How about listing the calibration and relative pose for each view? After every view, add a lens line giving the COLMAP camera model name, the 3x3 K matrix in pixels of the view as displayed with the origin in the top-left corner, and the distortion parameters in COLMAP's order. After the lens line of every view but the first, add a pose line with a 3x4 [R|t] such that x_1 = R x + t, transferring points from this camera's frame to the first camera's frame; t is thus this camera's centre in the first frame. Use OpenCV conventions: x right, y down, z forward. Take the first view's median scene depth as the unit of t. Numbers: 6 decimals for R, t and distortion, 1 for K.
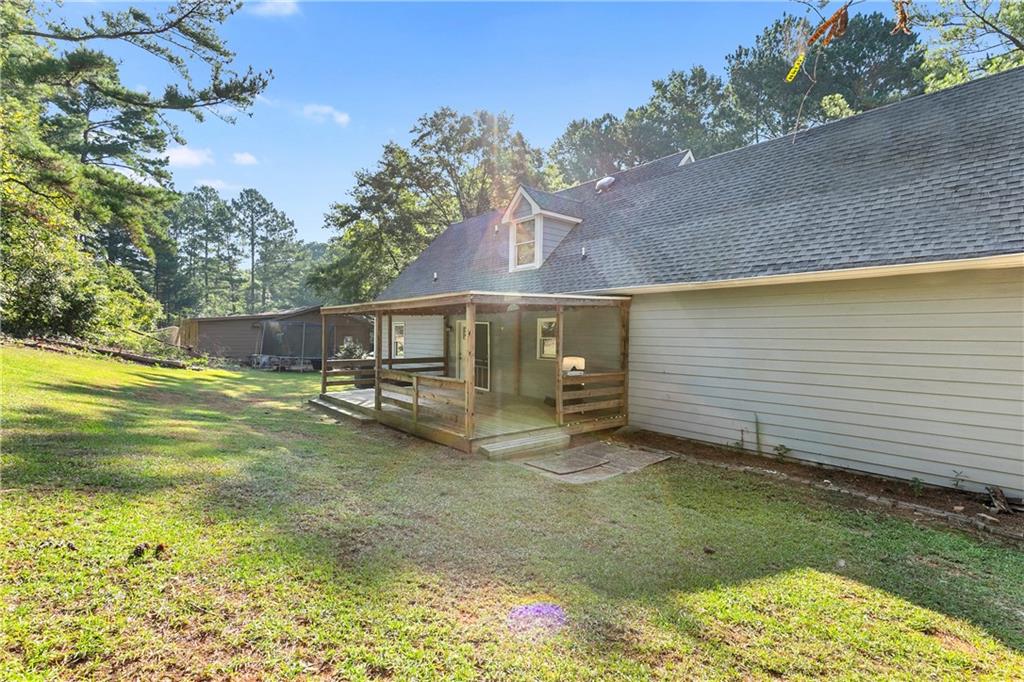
lens RADIAL K [[465.7, 0, 510.2], [0, 465.7, 339.7], [0, 0, 1]] dist [0.003949, -0.002415]
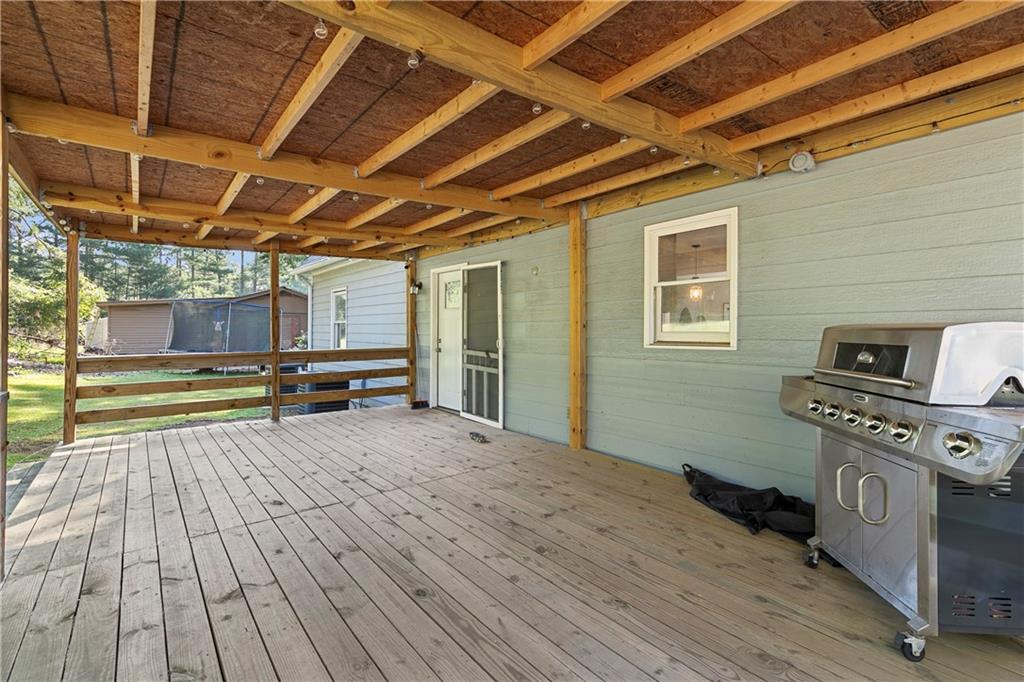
lens RADIAL K [[465.7, 0, 509.9], [0, 465.7, 333.1], [0, 0, 1]] dist [0.003949, -0.002415]
pose [[0.999724, -0.010100, -0.021194, -0.028183], [0.010020, 0.999942, -0.003894, 0.027569], [0.021232, 0.003681, 0.999768, 0.576741]]
